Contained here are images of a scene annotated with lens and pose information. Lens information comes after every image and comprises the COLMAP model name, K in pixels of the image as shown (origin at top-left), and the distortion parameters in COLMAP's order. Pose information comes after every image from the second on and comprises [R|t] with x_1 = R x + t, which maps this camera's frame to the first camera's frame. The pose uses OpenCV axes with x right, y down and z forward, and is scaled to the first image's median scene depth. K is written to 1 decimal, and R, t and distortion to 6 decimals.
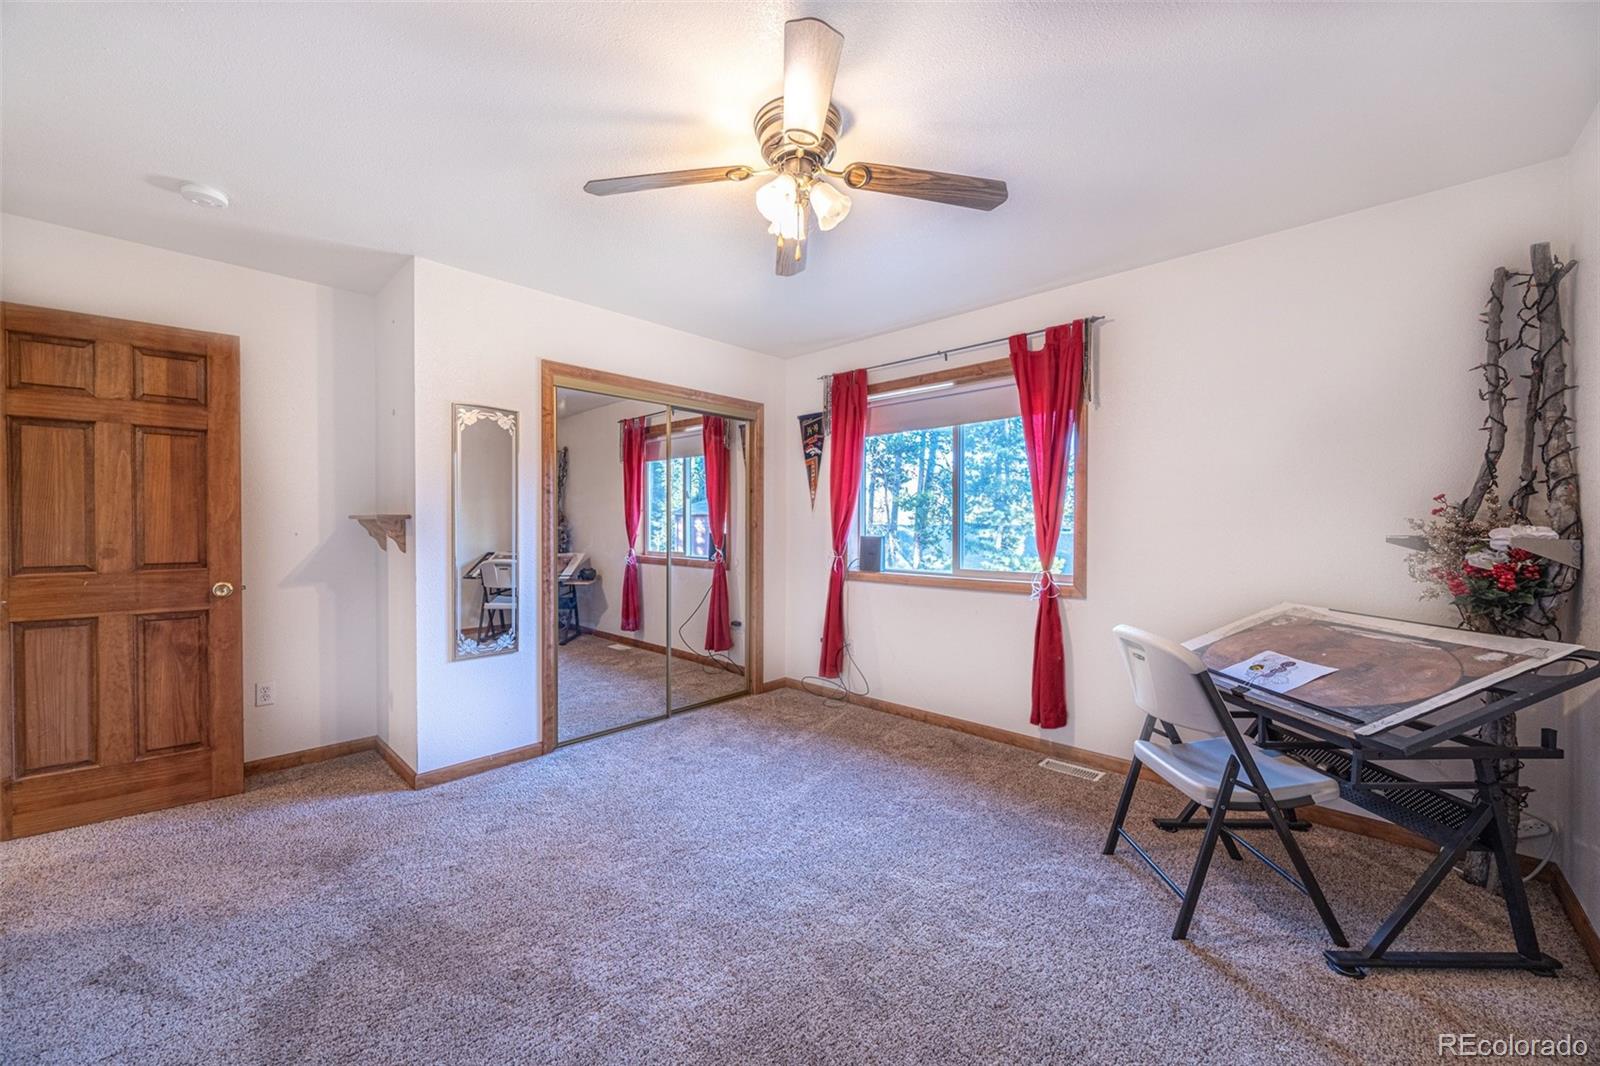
lens RADIAL K [[602.6, 0, 795.4], [0, 602.6, 530.9], [0, 0, 1]] dist [-0.007298, 0.000655]
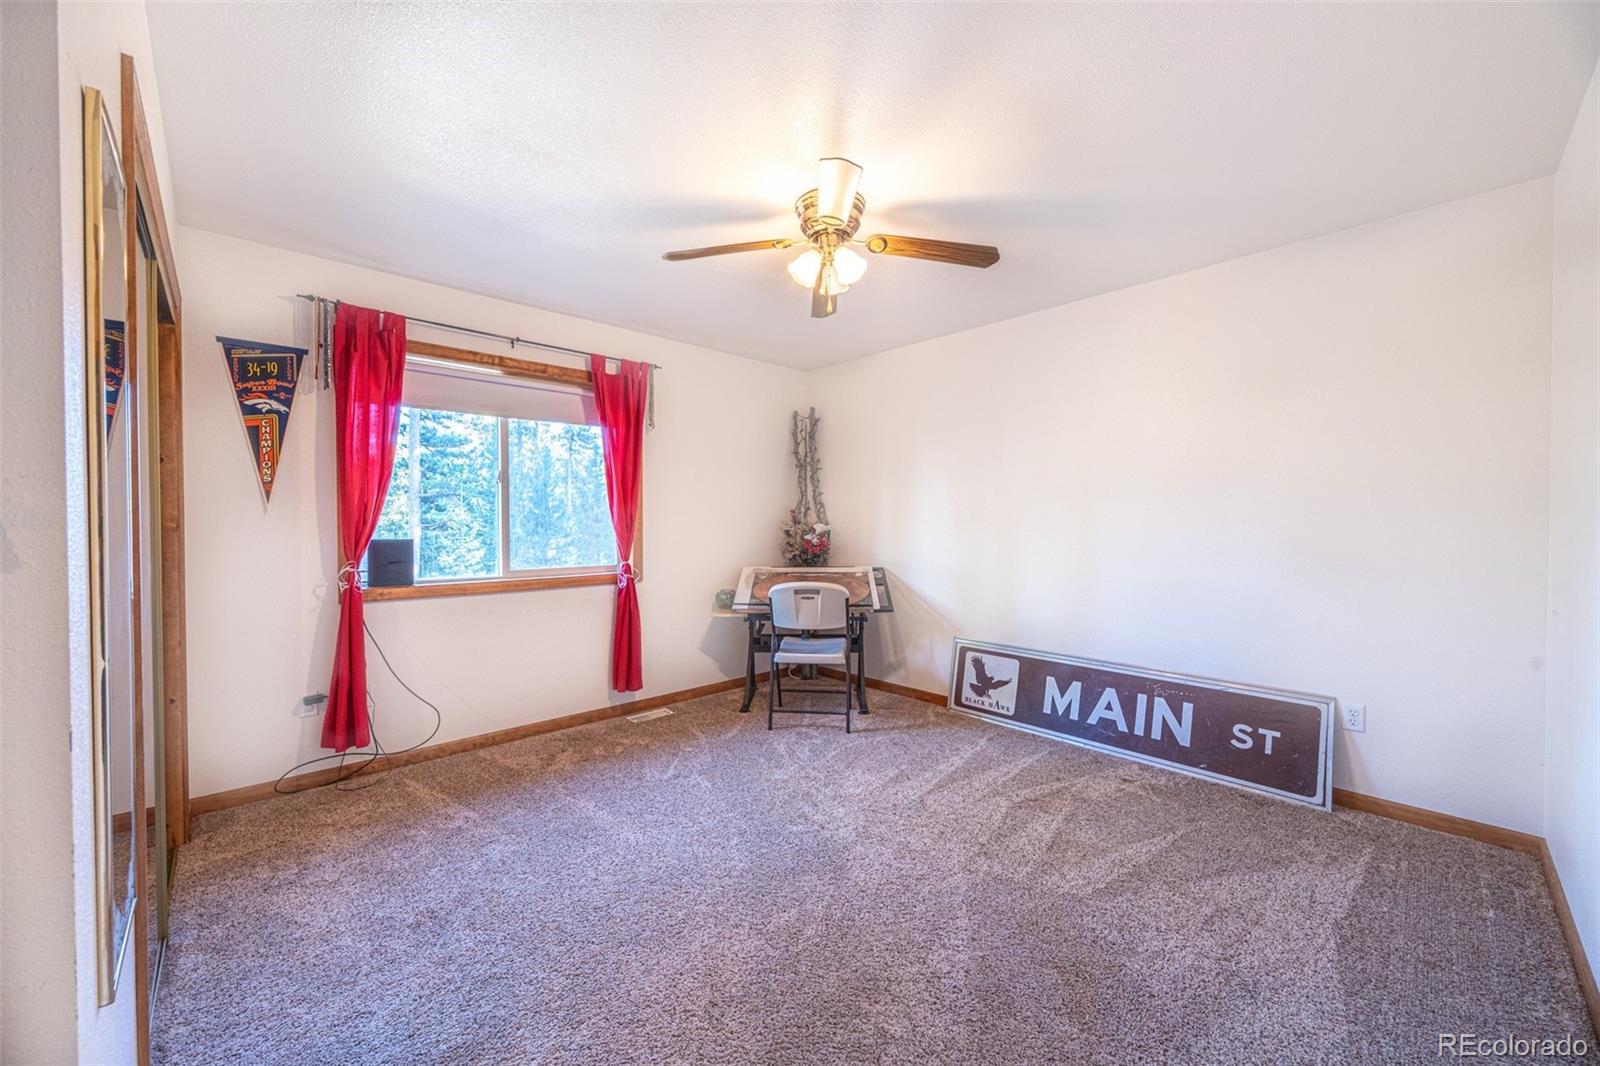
lens RADIAL K [[602.6, 0, 795.1], [0, 602.6, 532.2], [0, 0, 1]] dist [-0.007298, 0.000655]
pose [[0.061762, -0.017348, 0.997940, -0.606391], [0.007145, 0.999831, 0.016939, -0.009840], [-0.998065, 0.006084, 0.061876, 0.468097]]
